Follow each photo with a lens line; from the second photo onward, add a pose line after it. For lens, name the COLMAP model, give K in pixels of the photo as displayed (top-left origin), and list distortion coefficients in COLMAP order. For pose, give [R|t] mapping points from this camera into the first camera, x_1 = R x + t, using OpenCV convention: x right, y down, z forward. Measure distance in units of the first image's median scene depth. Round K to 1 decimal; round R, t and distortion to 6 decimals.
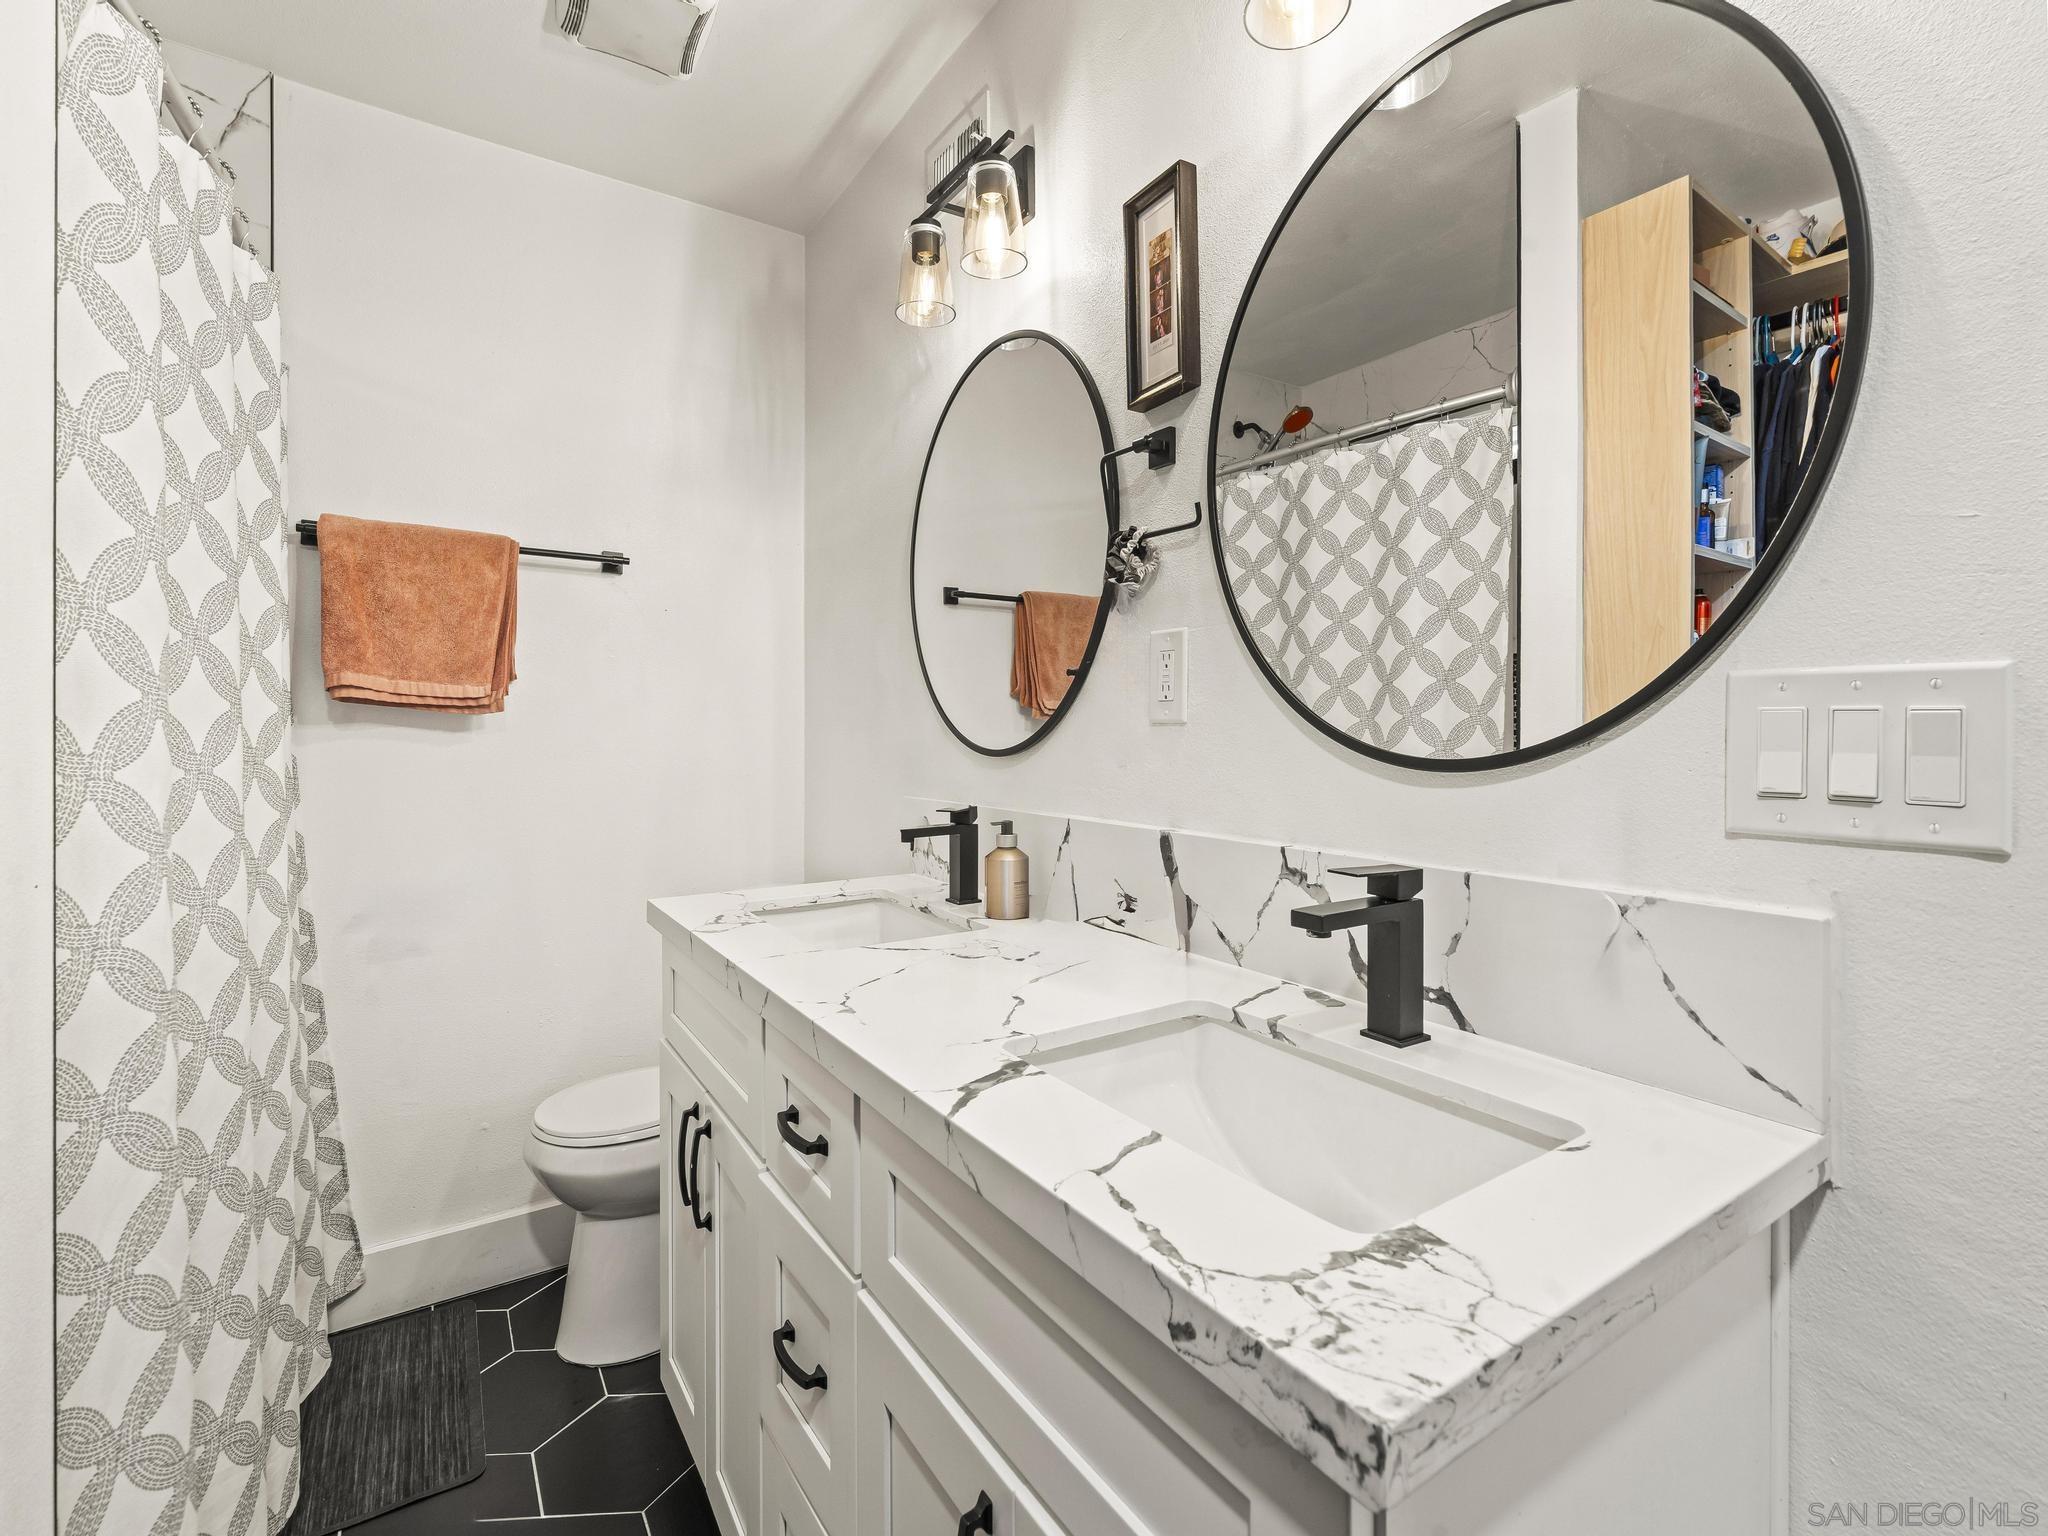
lens RADIAL K [[930.6, 0, 1023.4], [0, 930.6, 728.0], [0, 0, 1]] dist [-0.001701, 0.000003]
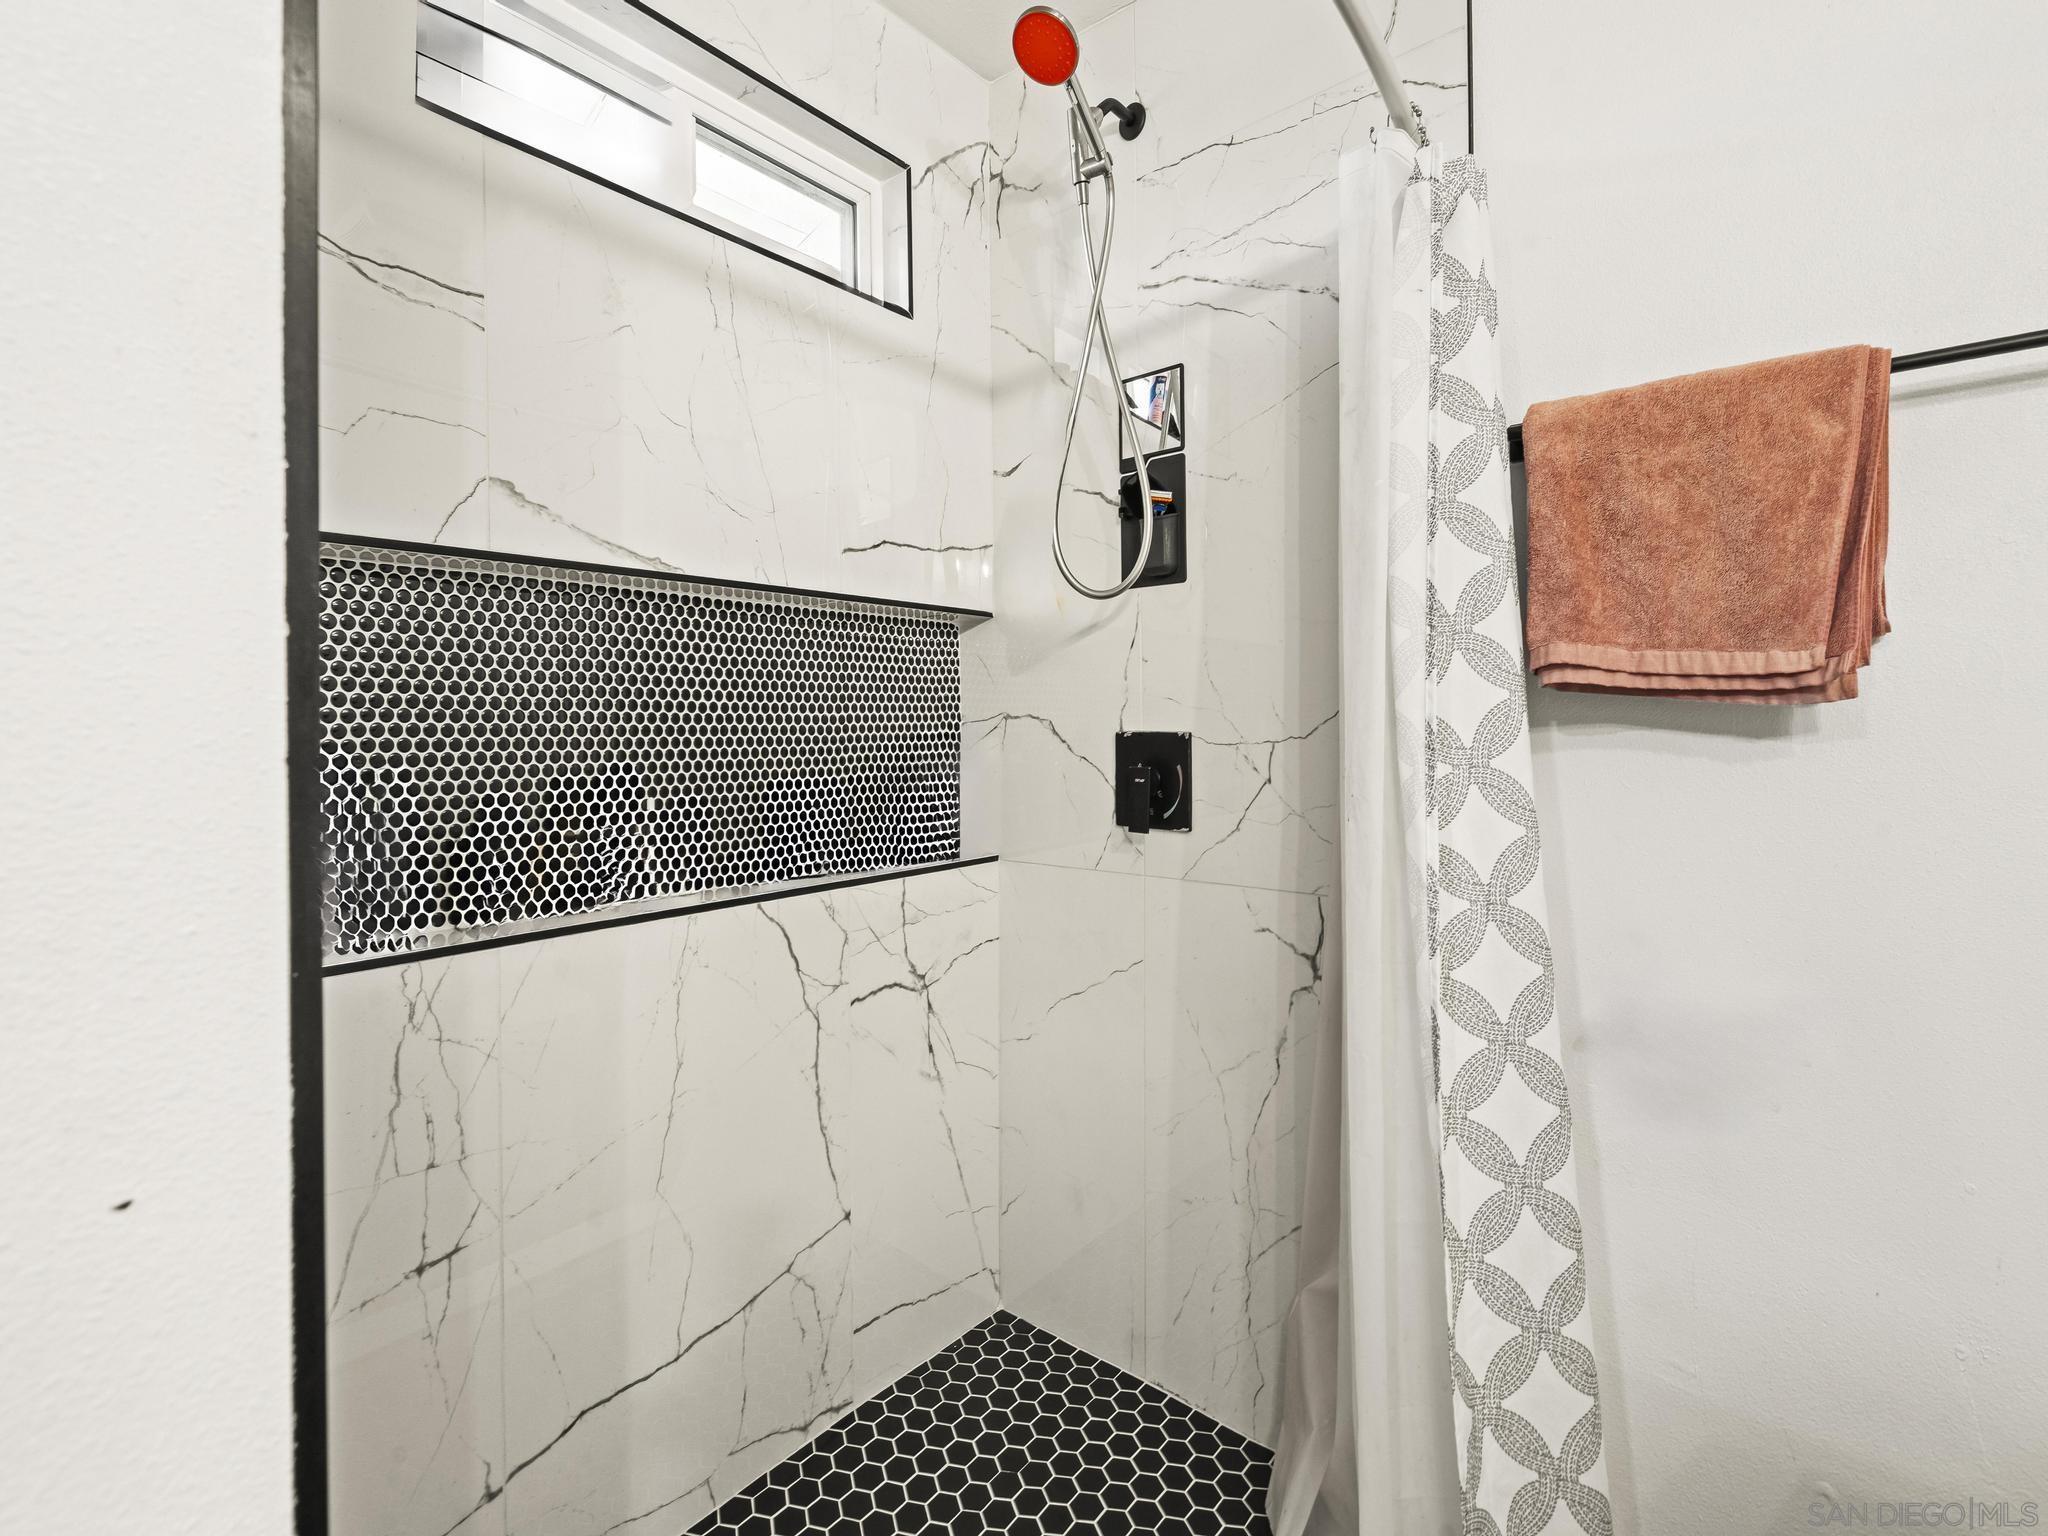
lens RADIAL K [[890.9, 0, 1061.1], [0, 890.9, 723.2], [0, 0, 1]] dist [-0.001066, -0.000014]
pose [[0.293043, -0.002133, -0.956097, -0.240835], [0.009720, 0.999952, 0.000749, -0.009338], [0.956050, -0.009513, 0.293050, 0.478045]]
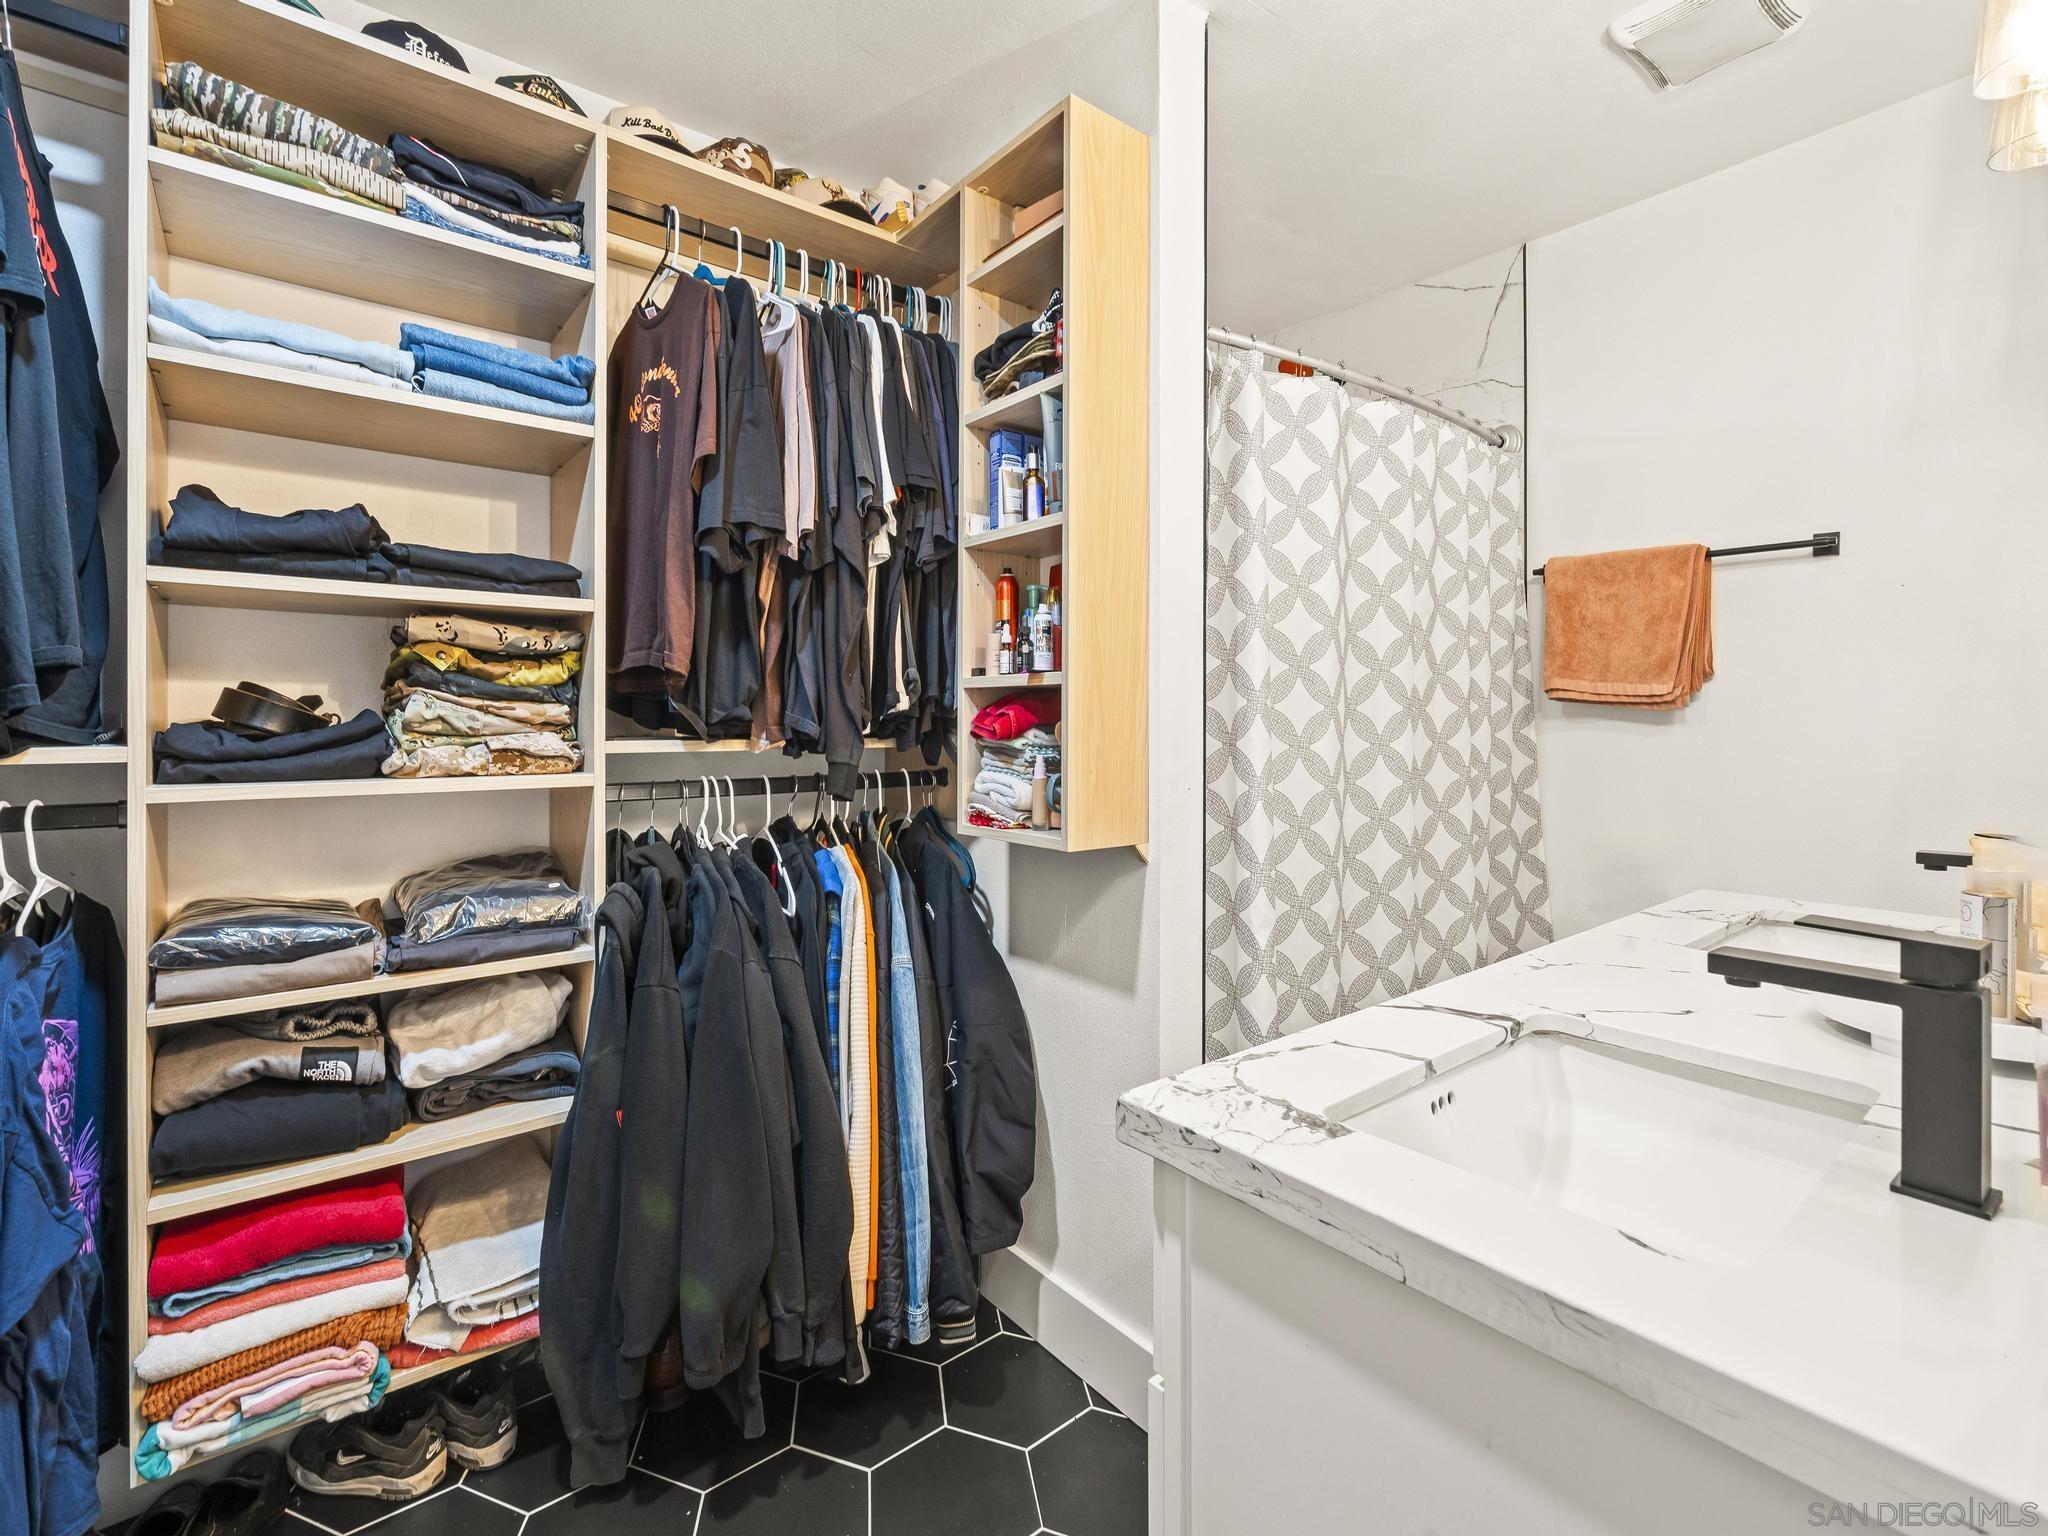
lens RADIAL K [[930.6, 0, 1023.4], [0, 930.6, 728.0], [0, 0, 1]] dist [-0.001701, 0.000003]
pose [[0.088168, 0.009743, -0.996058, 0.477892], [-0.000141, 0.999952, 0.009769, -0.003402], [0.996106, -0.000721, 0.088166, 0.135893]]
